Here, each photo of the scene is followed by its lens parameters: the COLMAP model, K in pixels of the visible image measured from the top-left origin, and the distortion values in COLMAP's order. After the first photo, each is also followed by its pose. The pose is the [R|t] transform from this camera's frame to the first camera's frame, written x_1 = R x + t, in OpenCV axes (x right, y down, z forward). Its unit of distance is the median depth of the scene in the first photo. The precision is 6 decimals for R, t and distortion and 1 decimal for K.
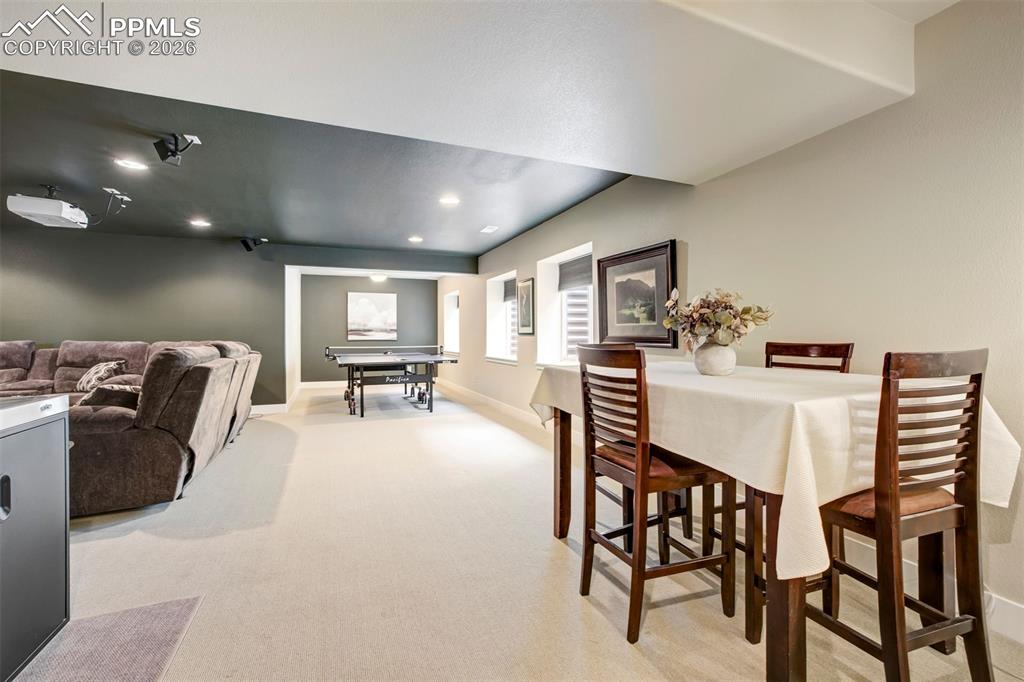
lens RADIAL K [[441.0, 0, 511.0], [0, 441.0, 334.7], [0, 0, 1]] dist [-0.016235, 0.000540]
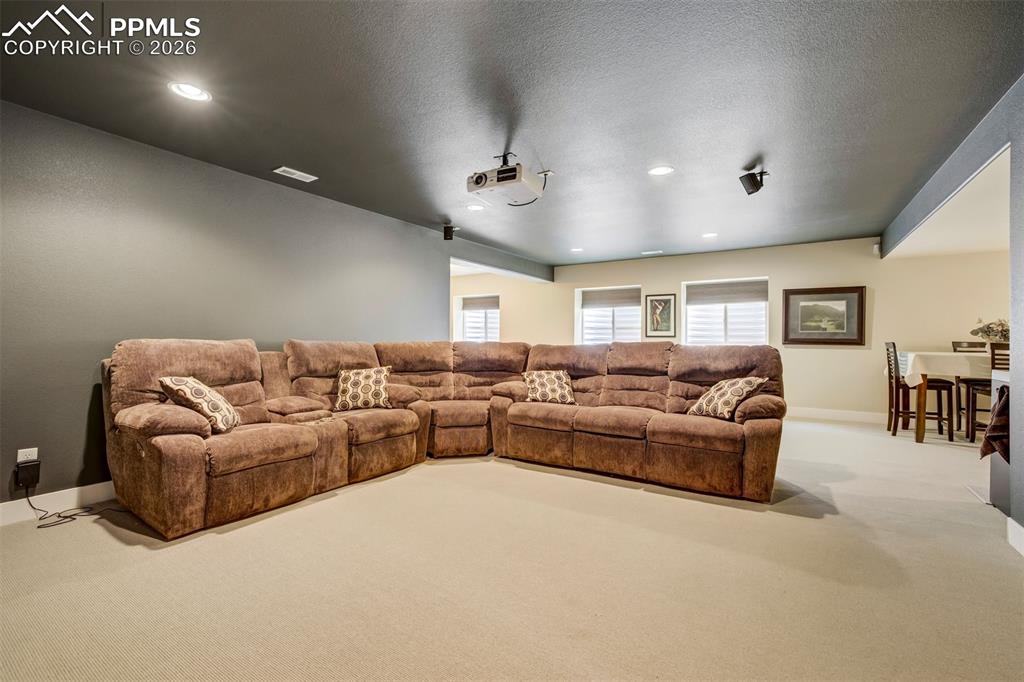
lens RADIAL K [[441.0, 0, 512.1], [0, 441.0, 342.2], [0, 0, 1]] dist [-0.016235, 0.000540]
pose [[0.809433, -0.000366, 0.587212, -1.681577], [-0.006426, 0.999934, 0.009480, 0.009398], [-0.587177, -0.011446, 0.809377, 0.333522]]
